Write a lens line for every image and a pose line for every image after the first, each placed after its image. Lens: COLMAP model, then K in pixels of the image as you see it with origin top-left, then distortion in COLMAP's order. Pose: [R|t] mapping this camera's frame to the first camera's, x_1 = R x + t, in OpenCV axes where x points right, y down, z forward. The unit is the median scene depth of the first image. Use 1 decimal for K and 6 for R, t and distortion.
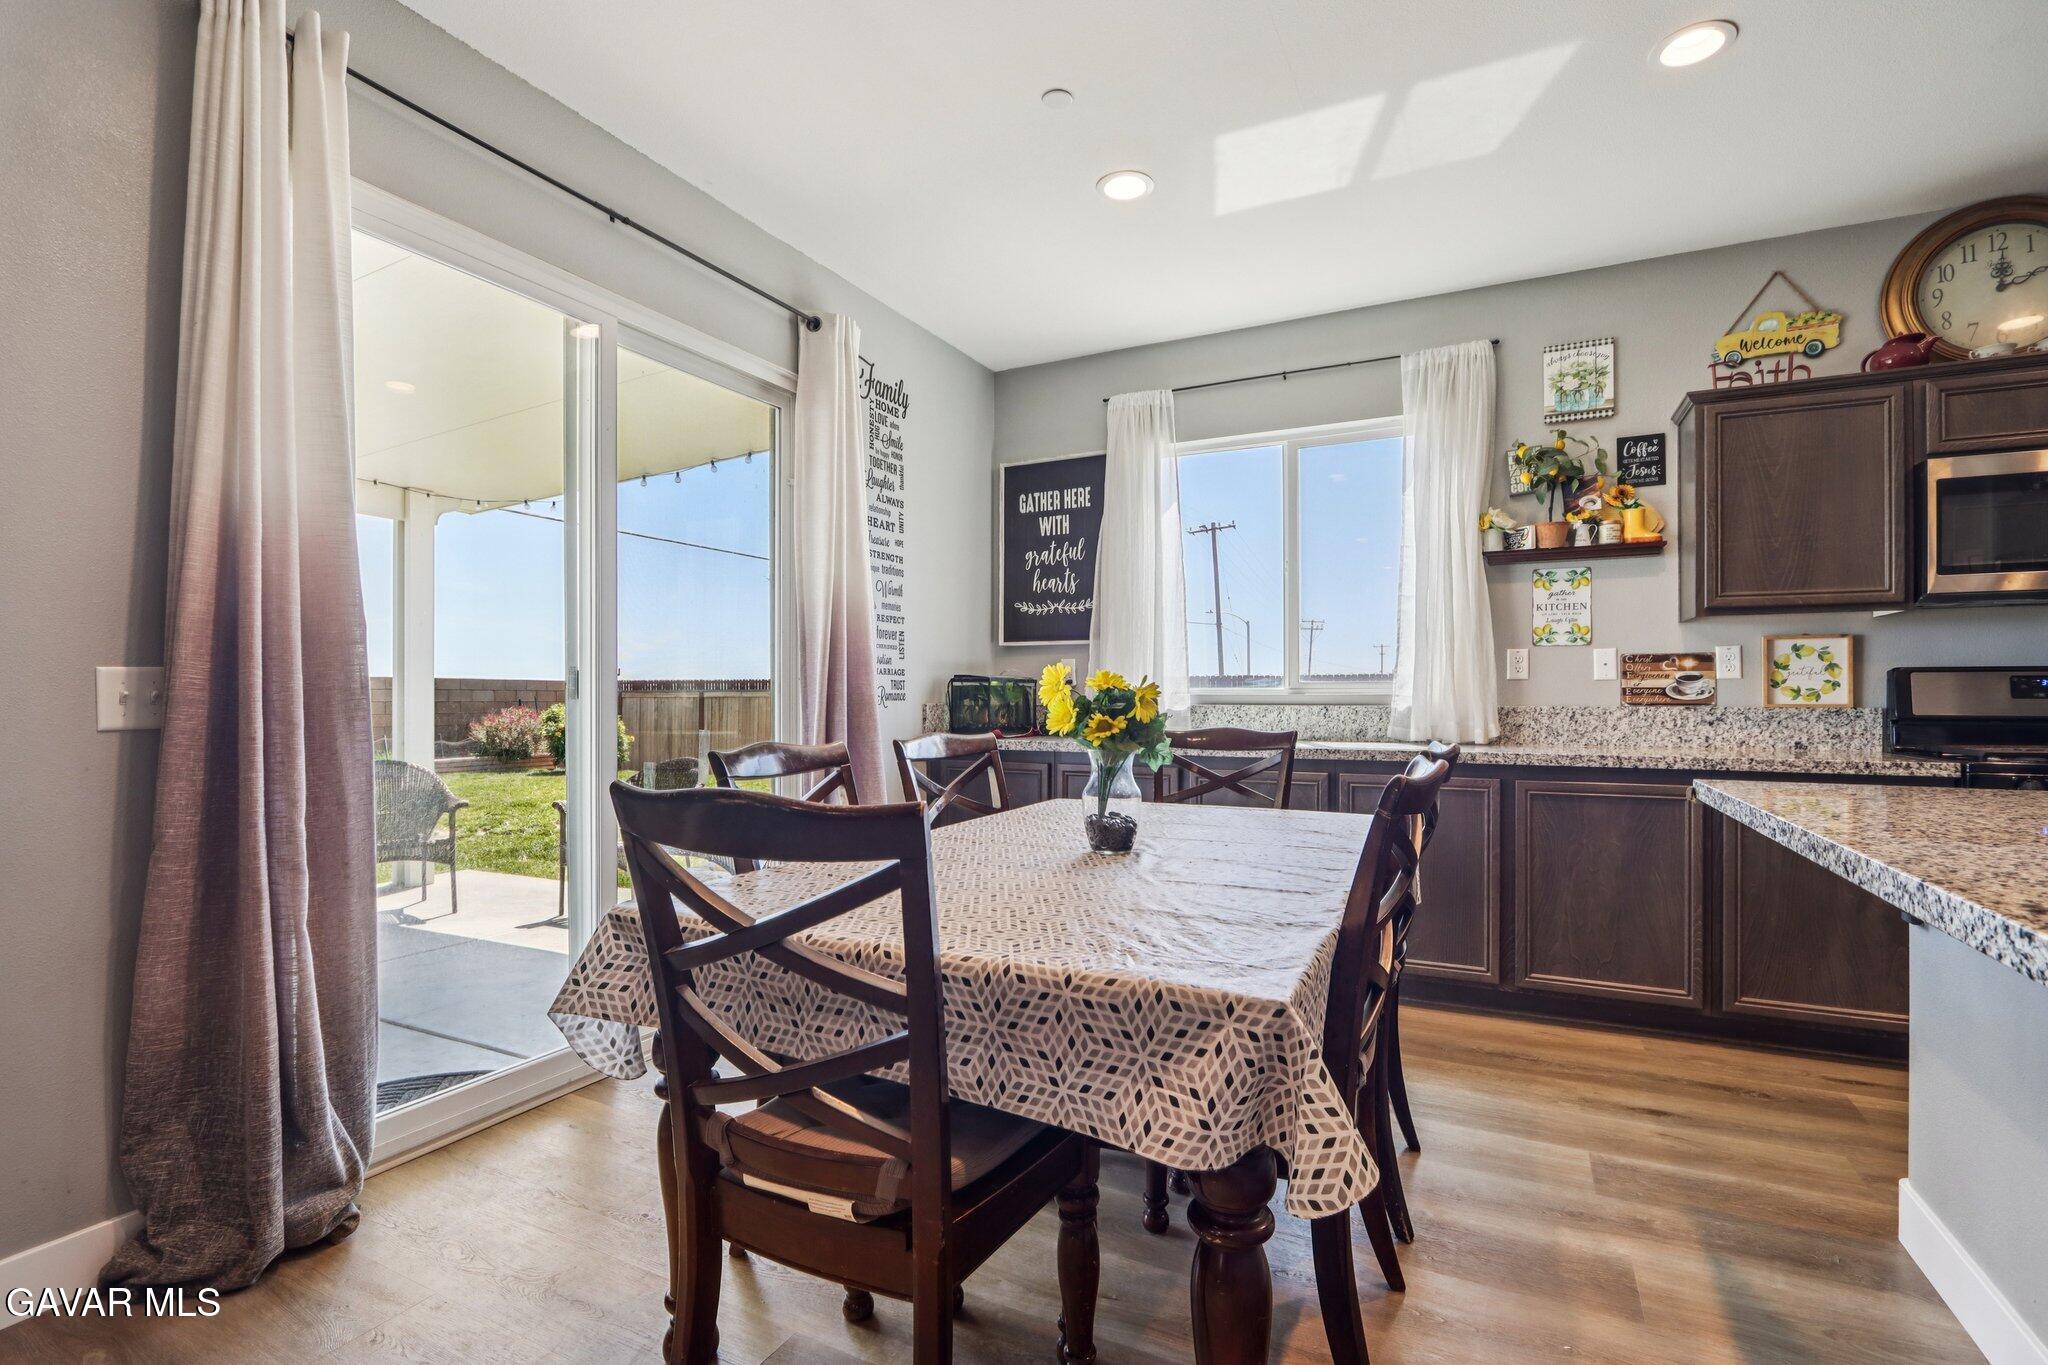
lens RADIAL K [[954.7, 0, 1038.6], [0, 954.7, 691.2], [0, 0, 1]] dist [-0.022223, 0.005127]
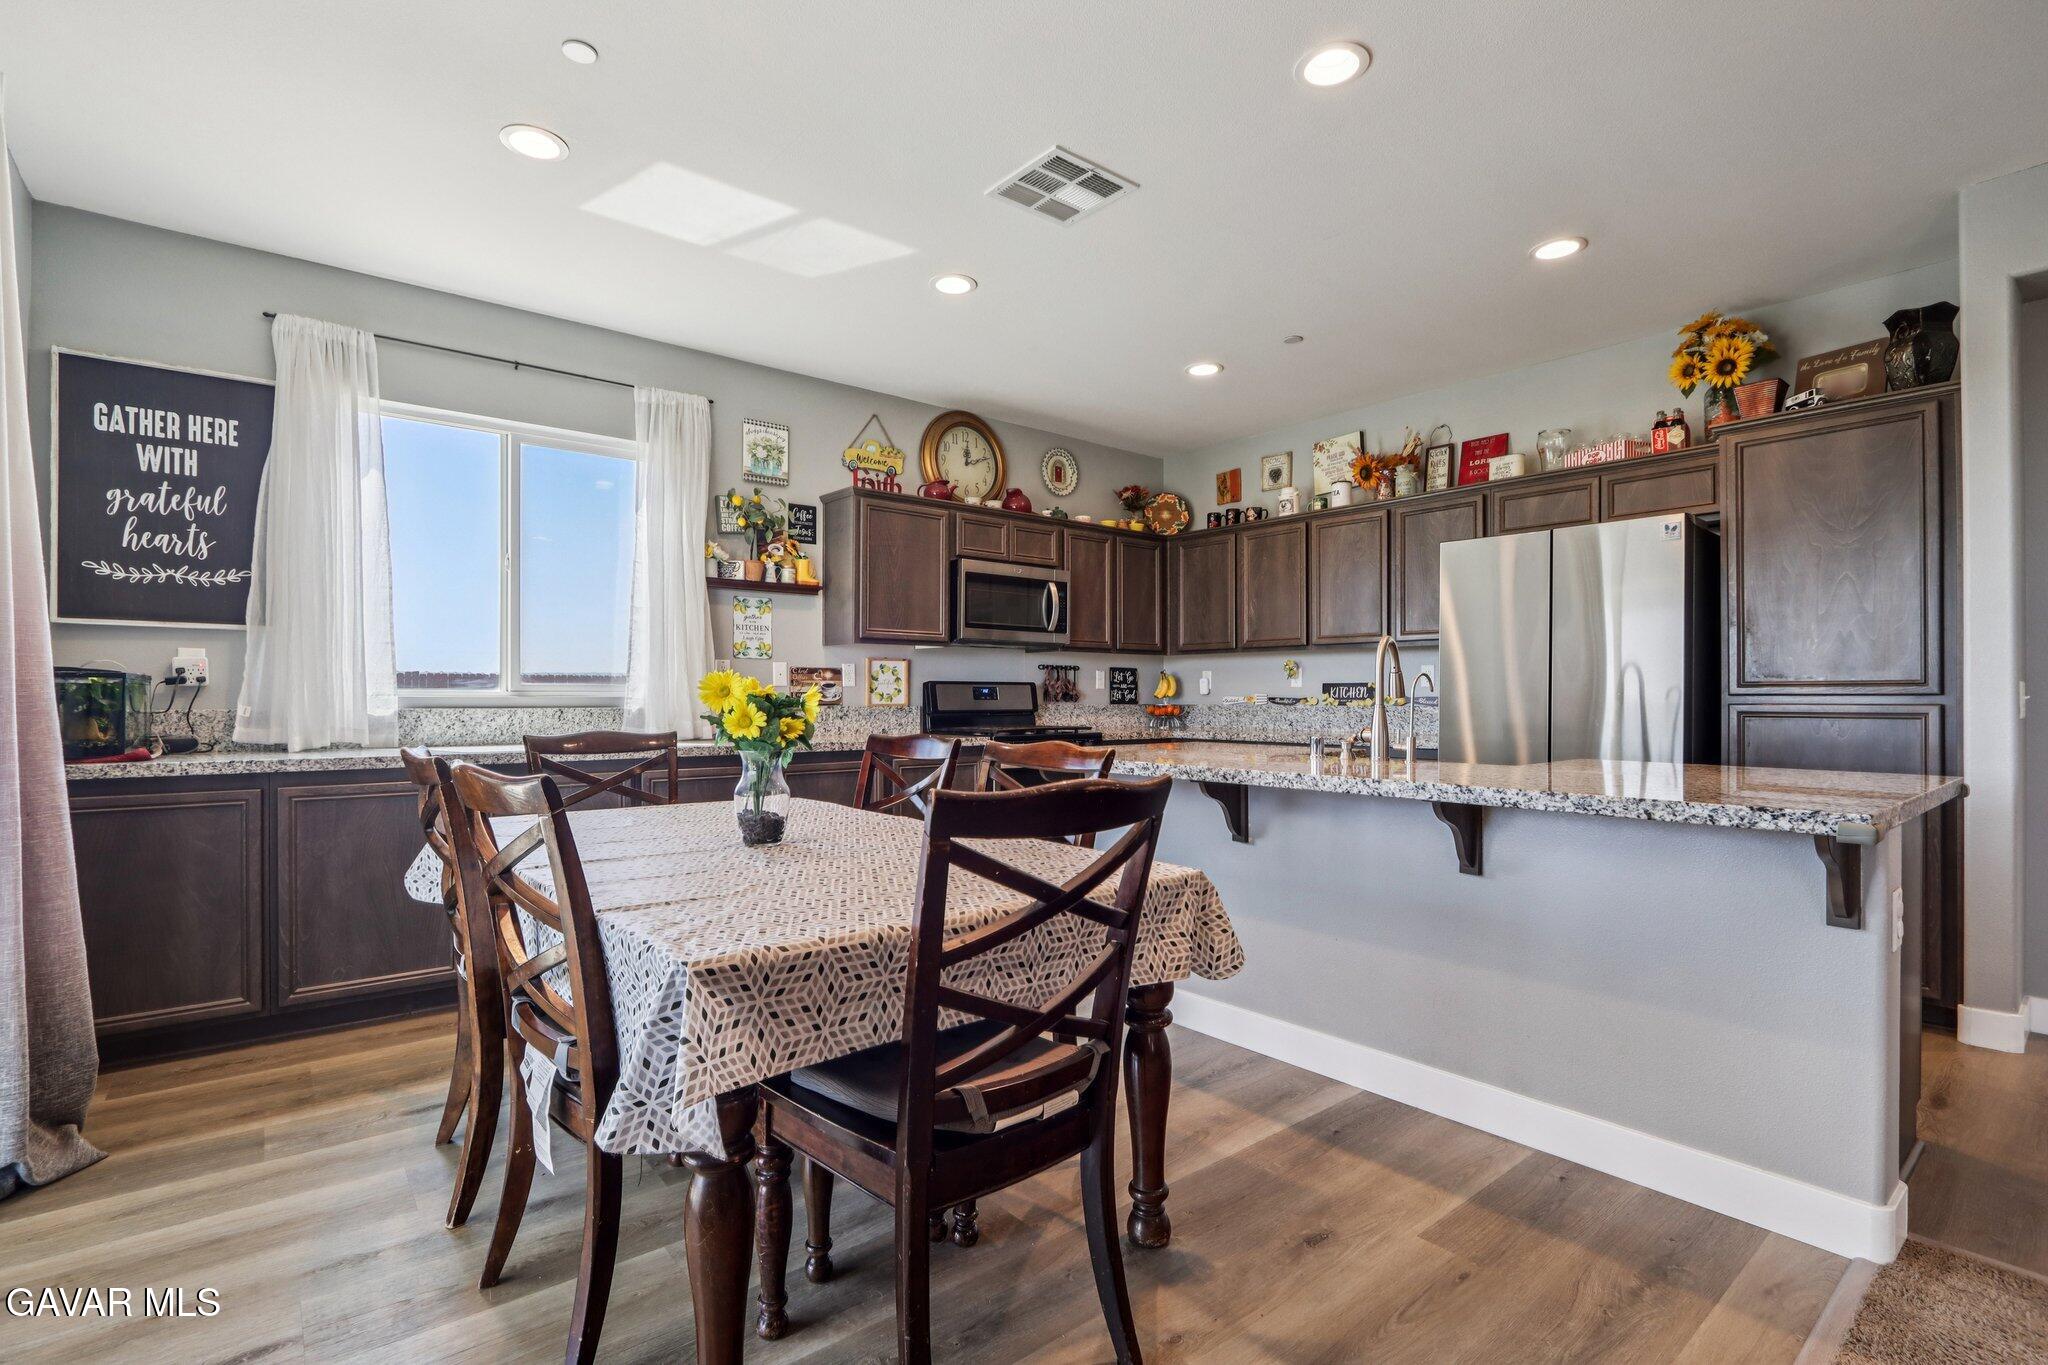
lens RADIAL K [[954.7, 0, 996.0], [0, 954.7, 695.3], [0, 0, 1]] dist [-0.022223, 0.005127]
pose [[0.410678, 0.000896, 0.911780, -0.484658], [-0.006081, 0.999980, 0.001756, -0.003407], [-0.911760, -0.006266, 0.410675, 0.188806]]
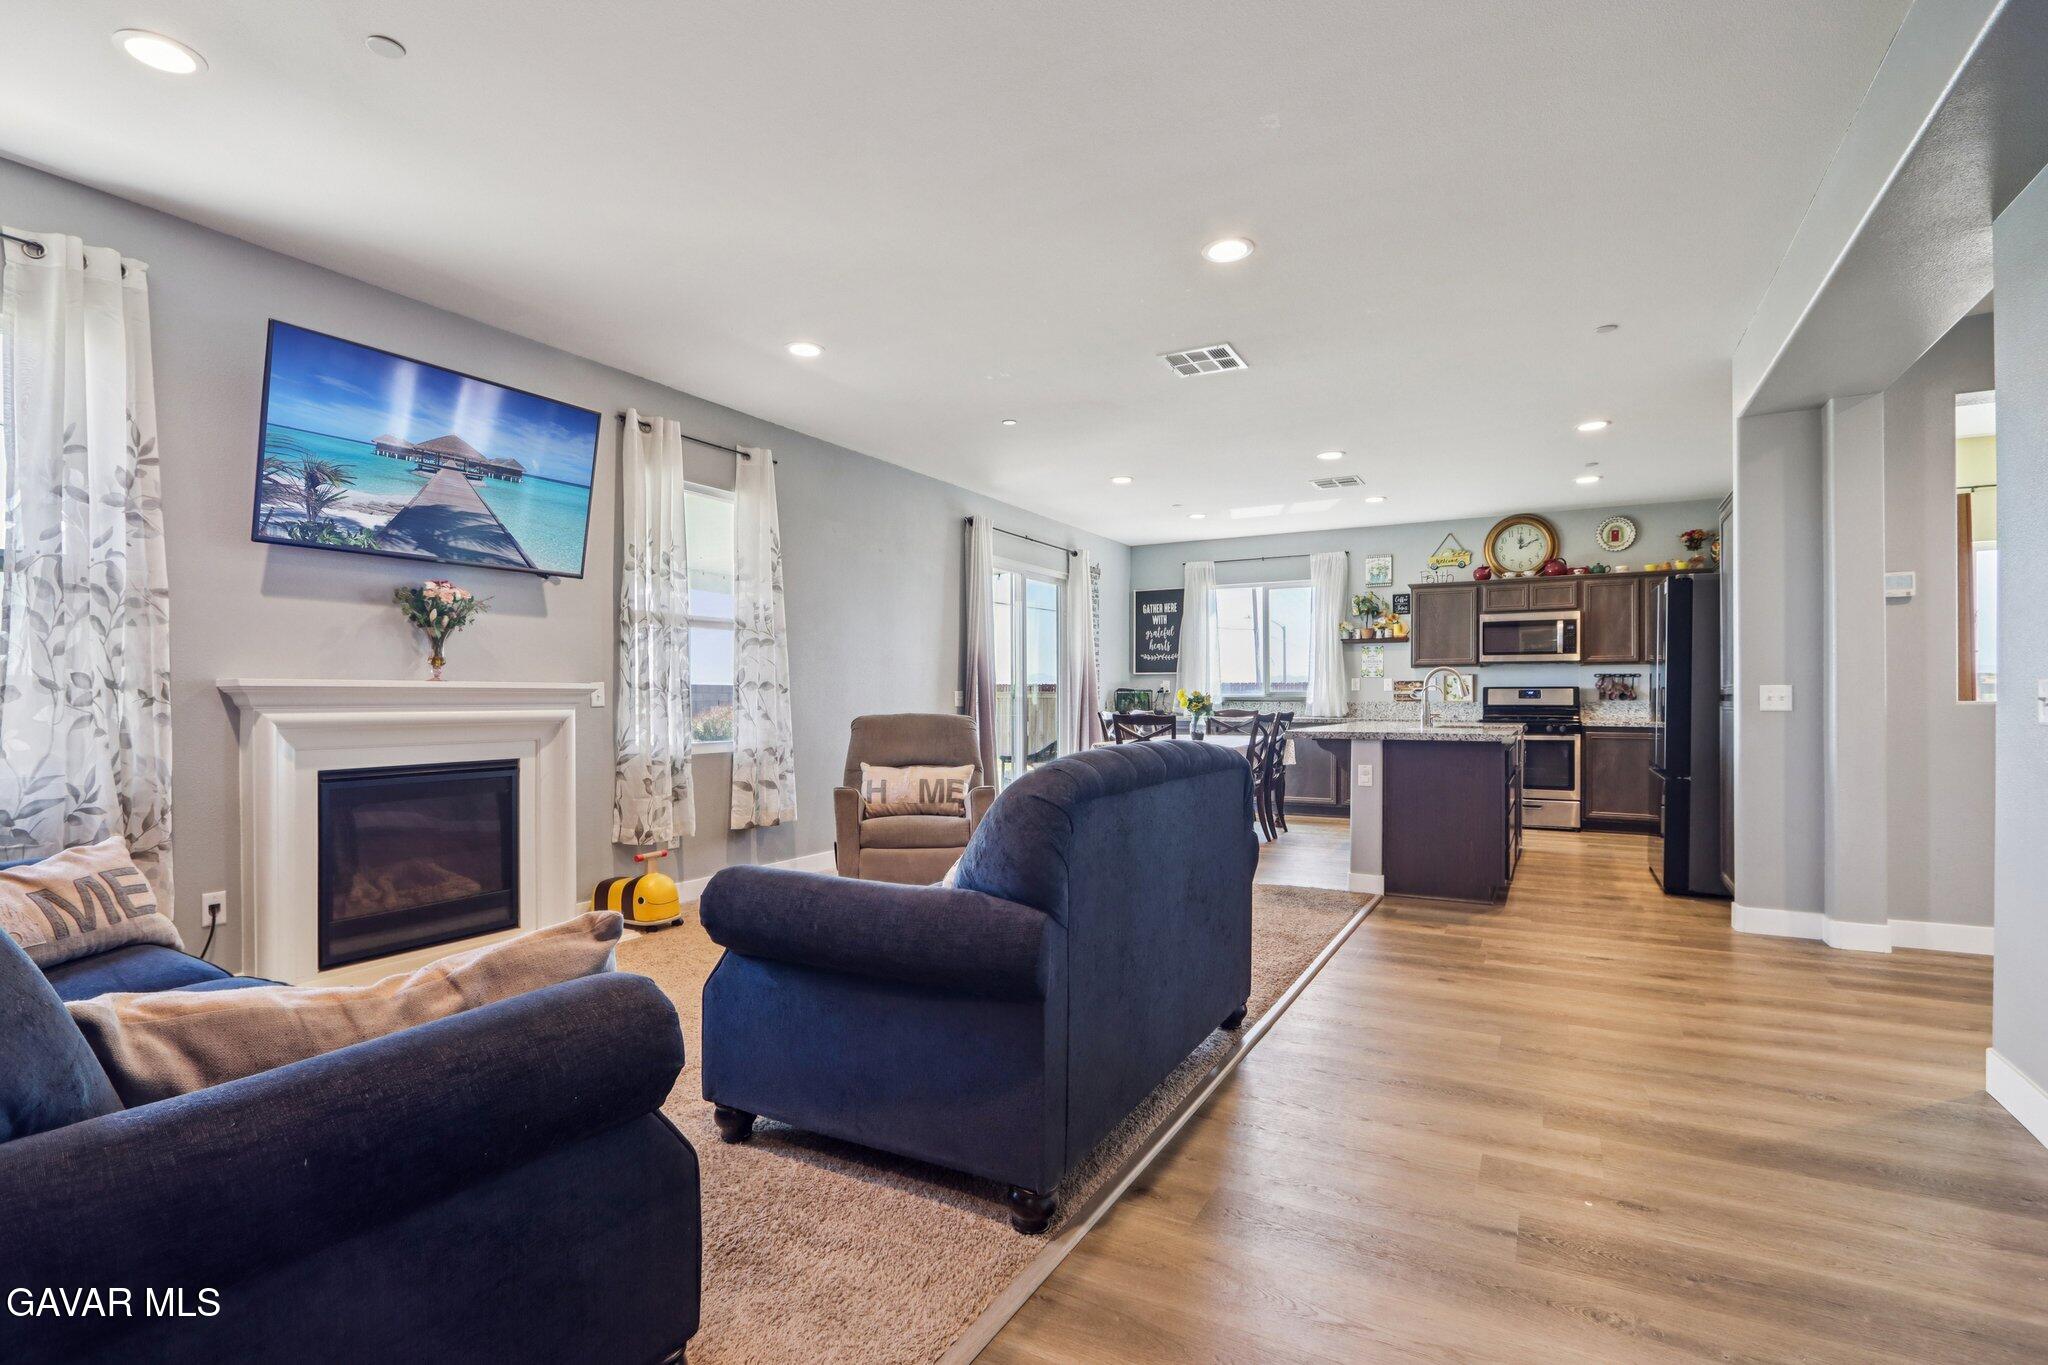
lens RADIAL K [[954.7, 0, 1044.5], [0, 954.7, 696.5], [0, 0, 1]] dist [-0.022223, 0.005127]
pose [[0.999360, -0.001221, -0.035744, -0.221327], [0.001418, 0.999984, 0.005483, -0.012725], [0.035737, -0.005530, 0.999346, -1.559335]]
